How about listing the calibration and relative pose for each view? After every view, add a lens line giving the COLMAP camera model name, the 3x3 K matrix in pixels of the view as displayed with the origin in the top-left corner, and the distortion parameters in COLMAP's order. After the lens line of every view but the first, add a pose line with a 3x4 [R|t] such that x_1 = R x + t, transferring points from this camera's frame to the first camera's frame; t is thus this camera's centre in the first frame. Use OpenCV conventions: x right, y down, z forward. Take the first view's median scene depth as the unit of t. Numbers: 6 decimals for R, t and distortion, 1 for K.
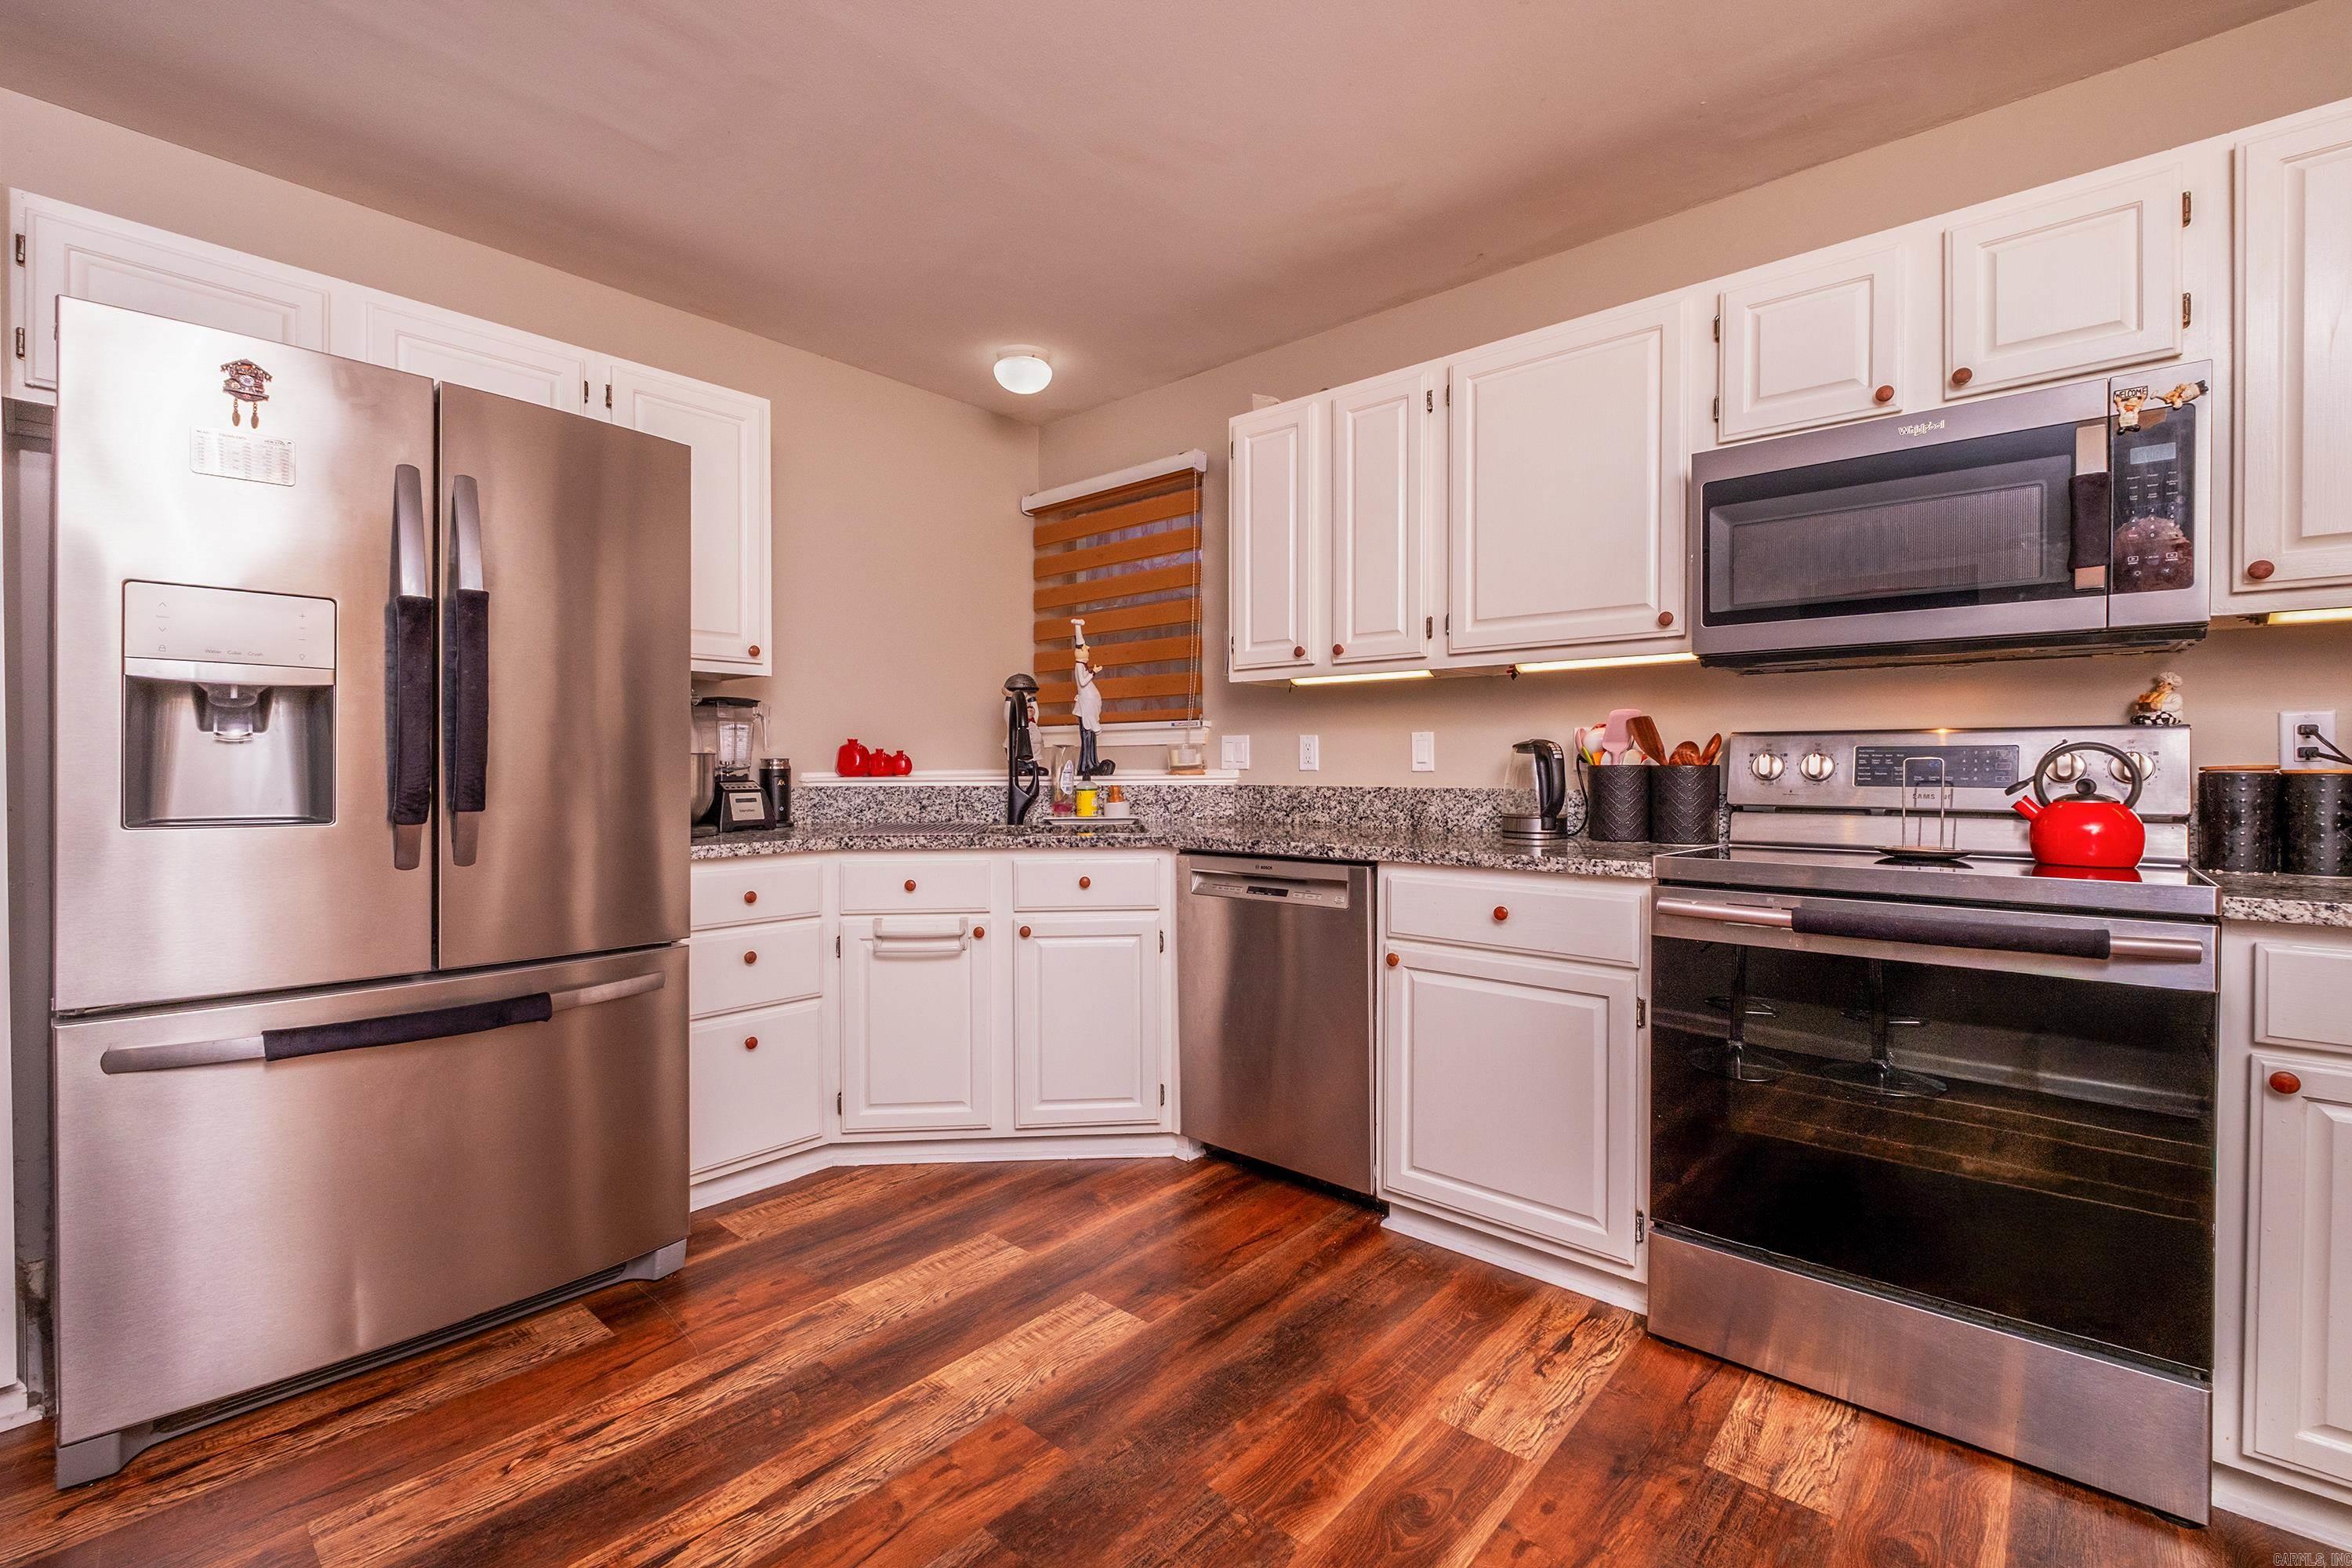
lens RADIAL K [[1011.3, 0, 1177.3], [0, 1011.3, 773.6], [0, 0, 1]] dist [0.006142, -0.006891]
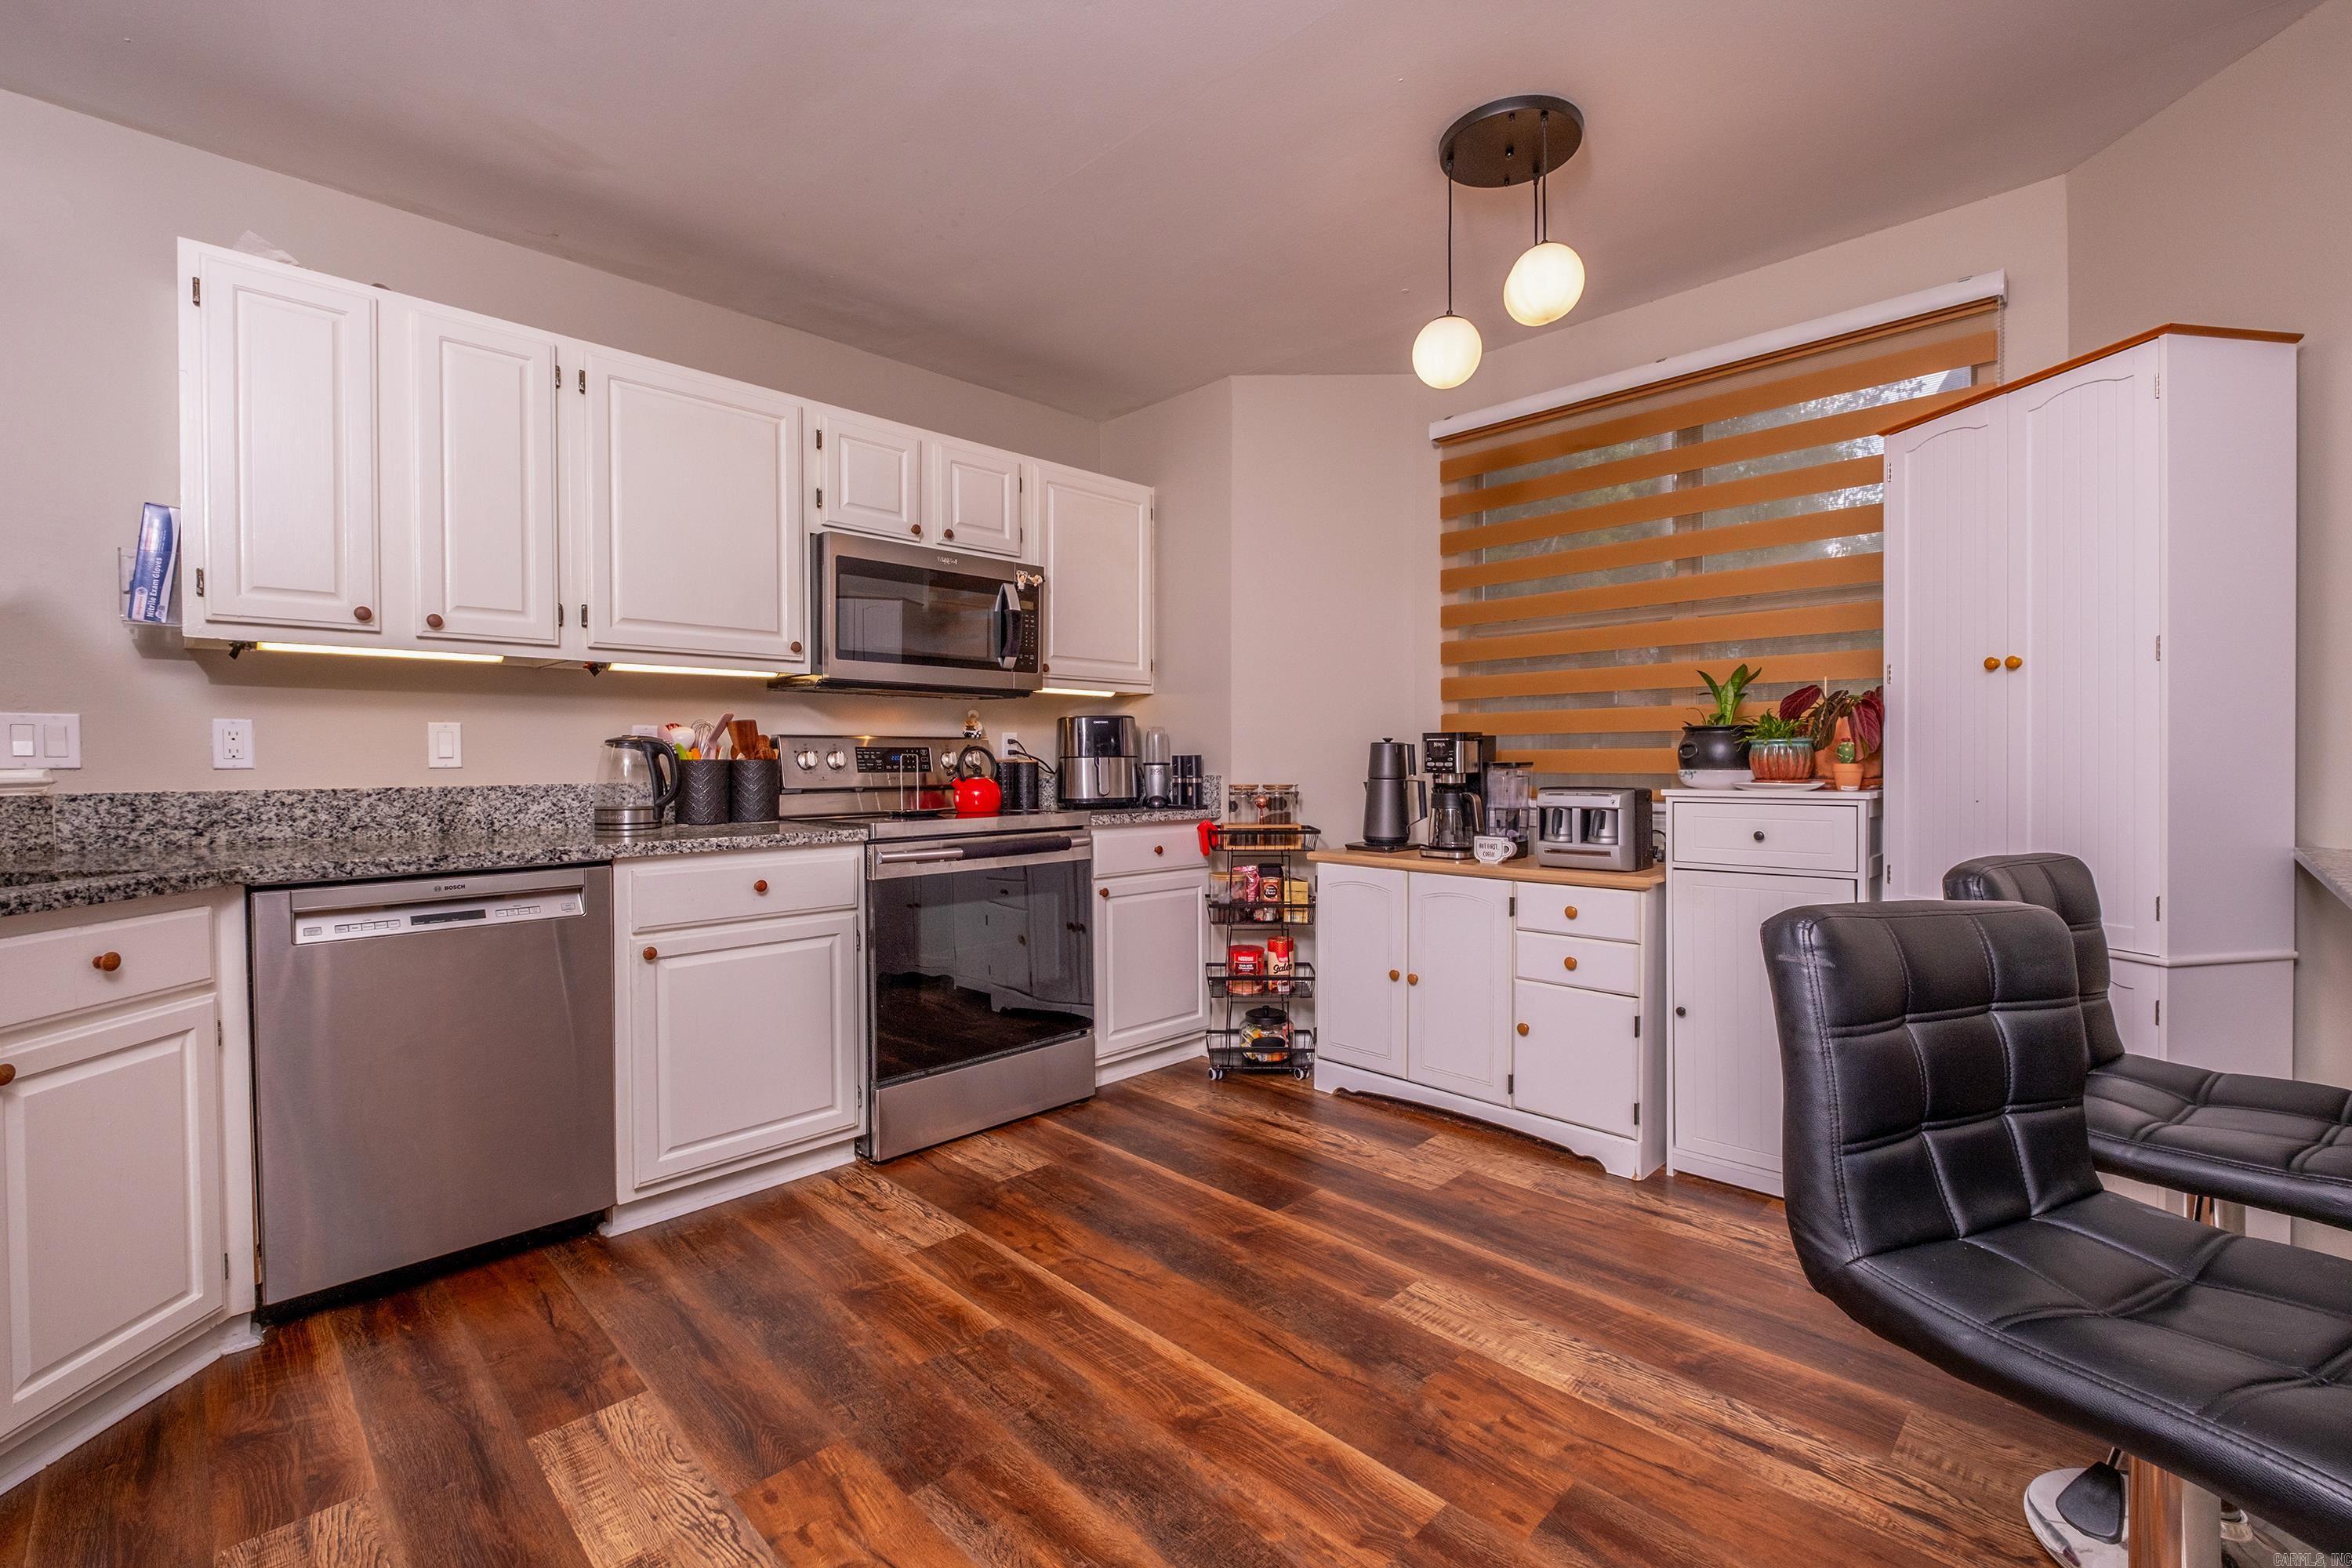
lens RADIAL K [[1011.3, 0, 1177.3], [0, 1011.3, 773.6], [0, 0, 1]] dist [0.006142, -0.006891]
pose [[0.061883, -0.015456, 0.997964, -0.739144], [0.012544, 0.999813, 0.014707, -0.002653], [-0.998005, 0.011608, 0.062065, 0.403381]]
